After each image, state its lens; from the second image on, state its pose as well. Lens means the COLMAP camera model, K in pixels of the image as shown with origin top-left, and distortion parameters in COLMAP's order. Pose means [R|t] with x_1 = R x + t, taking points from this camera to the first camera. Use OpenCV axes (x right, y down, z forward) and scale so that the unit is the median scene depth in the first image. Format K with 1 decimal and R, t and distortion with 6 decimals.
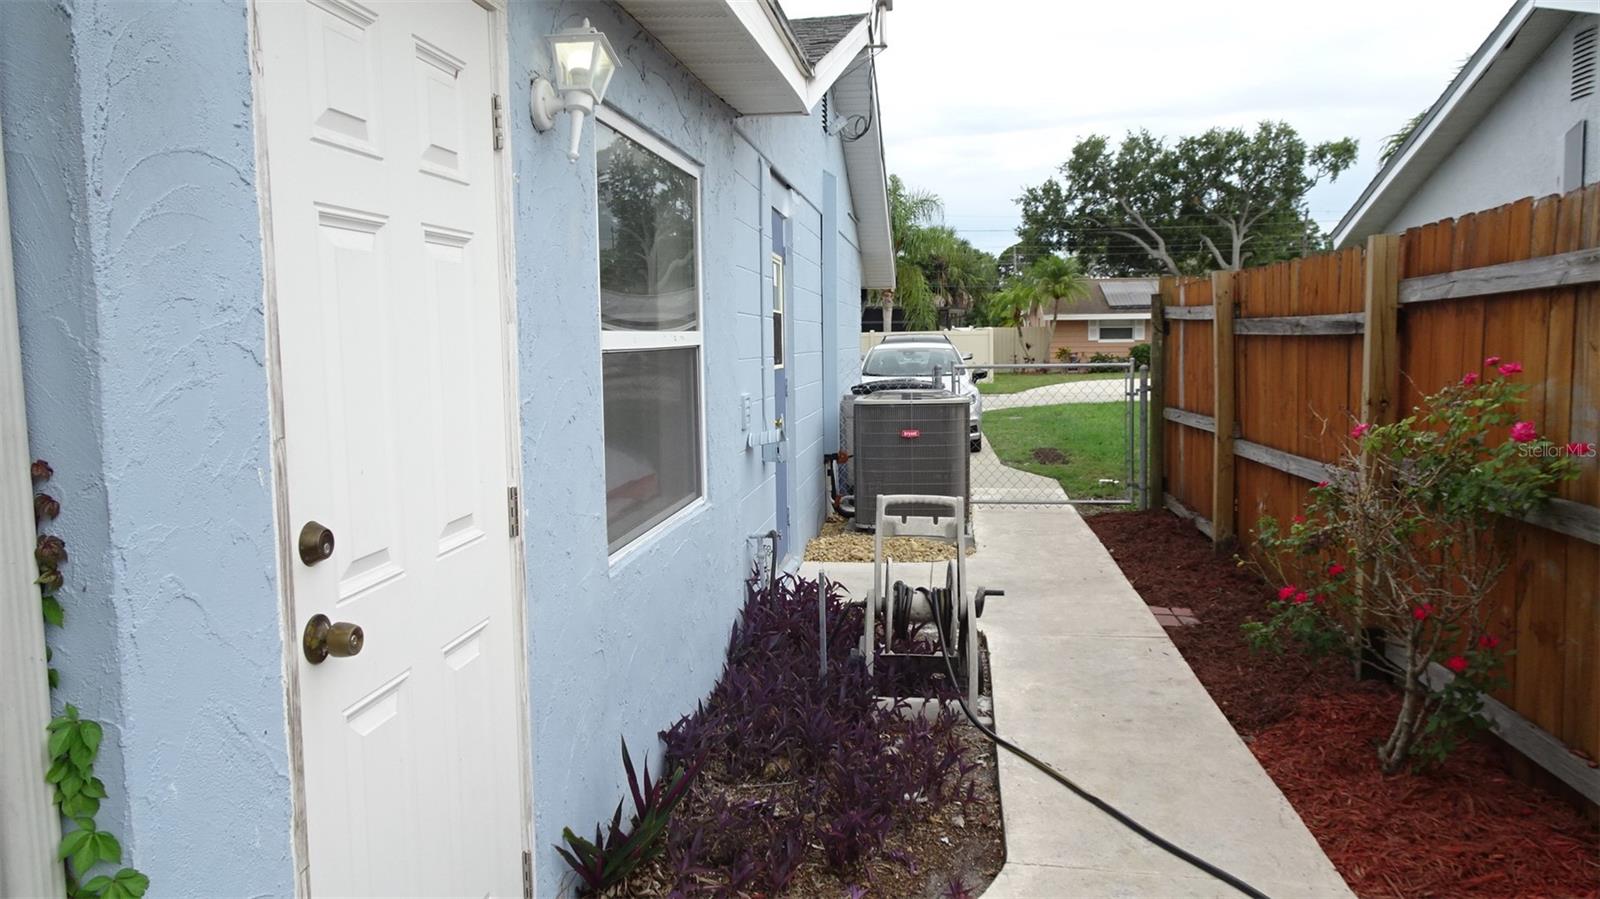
lens RADIAL K [[1146.9, 0, 802.0], [0, 1146.9, 445.7], [0, 0, 1]] dist [0.010272, 0.002253]
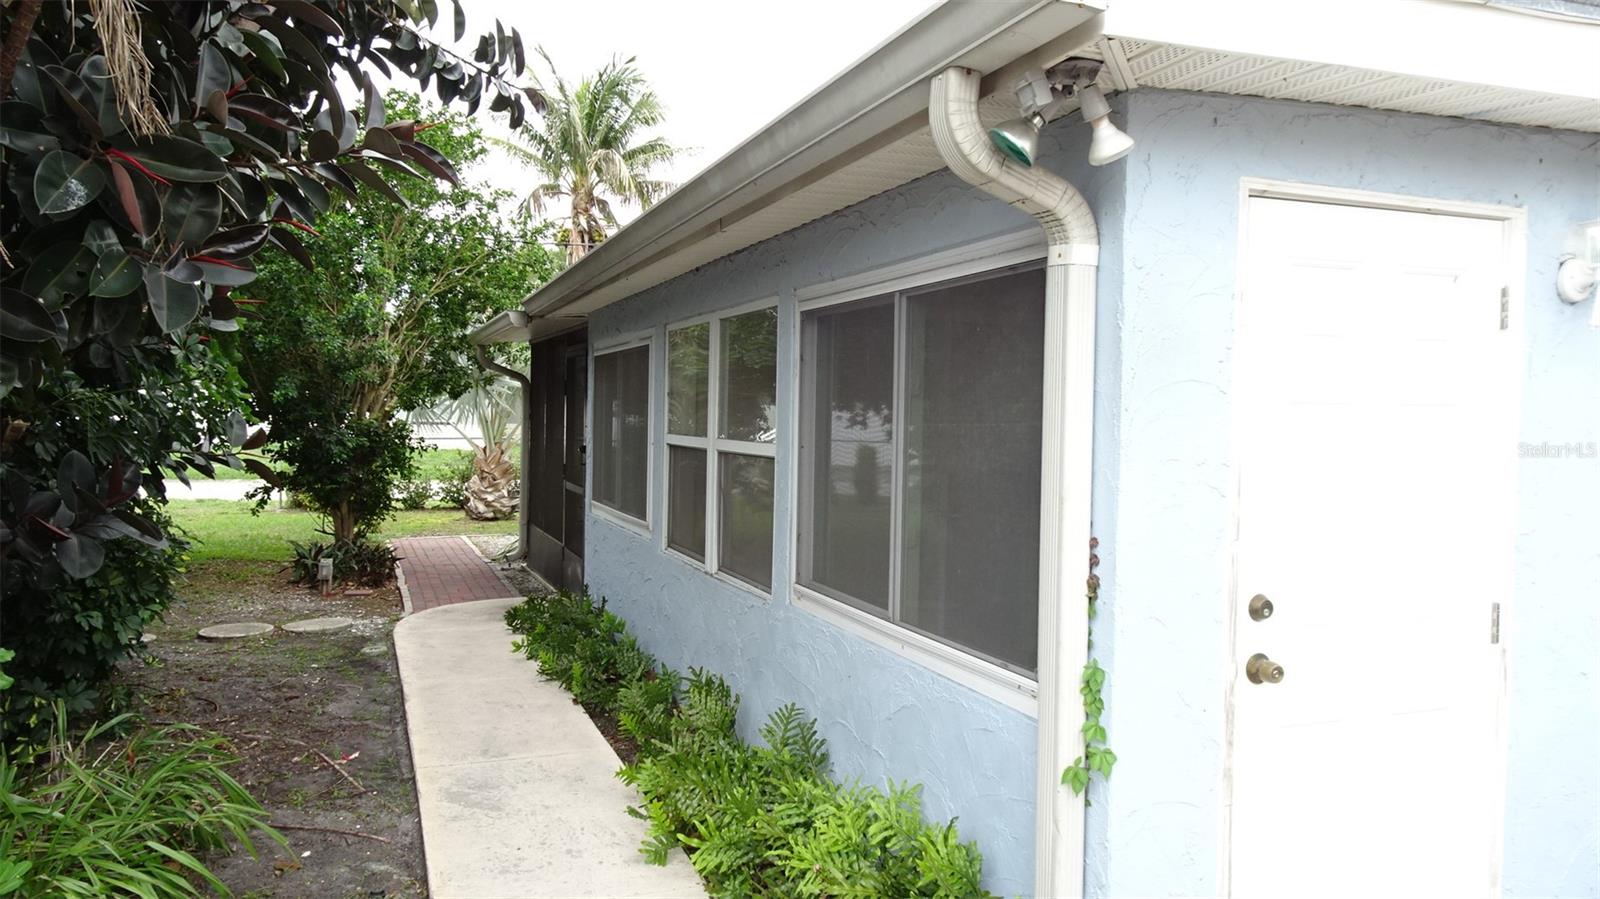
lens RADIAL K [[1146.9, 0, 799.3], [0, 1146.9, 447.8], [0, 0, 1]] dist [0.010272, 0.002253]
pose [[0.468719, 0.048239, -0.882029, 0.884521], [-0.106447, 0.994316, -0.002186, -0.084624], [0.876910, 0.094914, 0.471189, -0.442517]]
